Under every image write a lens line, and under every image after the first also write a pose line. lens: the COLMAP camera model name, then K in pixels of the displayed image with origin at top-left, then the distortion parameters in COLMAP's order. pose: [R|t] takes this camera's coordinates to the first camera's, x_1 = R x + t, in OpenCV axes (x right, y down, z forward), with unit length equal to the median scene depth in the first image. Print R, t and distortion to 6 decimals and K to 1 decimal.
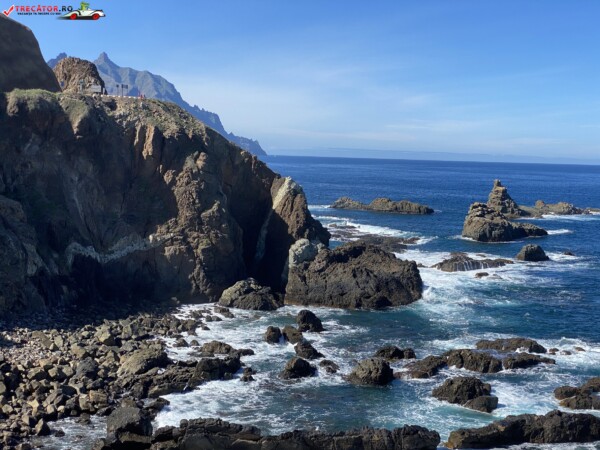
lens RADIAL K [[889.2, 0, 306.1], [0, 889.2, 222.0], [0, 0, 1]] dist [0.098078, -0.009471]
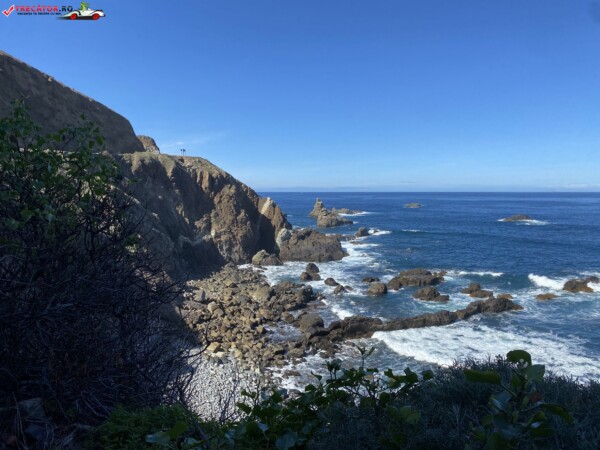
lens RADIAL K [[449.6, 0, 302.5], [0, 449.6, 226.9], [0, 0, 1]] dist [0.076121, -0.130190]
pose [[0.966459, -0.049081, 0.252086, -0.223913], [0.046830, 0.998791, 0.014925, 0.003121], [-0.252514, -0.002619, 0.967590, 0.039821]]
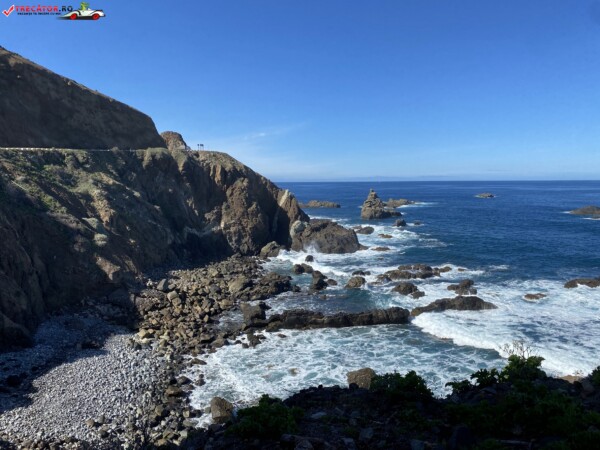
lens RADIAL K [[449.6, 0, 302.5], [0, 449.6, 226.9], [0, 0, 1]] dist [0.076121, -0.130190]
pose [[0.995188, -0.045835, 0.086603, -0.084834], [0.043483, 0.998638, 0.028845, 0.005488], [-0.087807, -0.024940, 0.995825, 0.009619]]
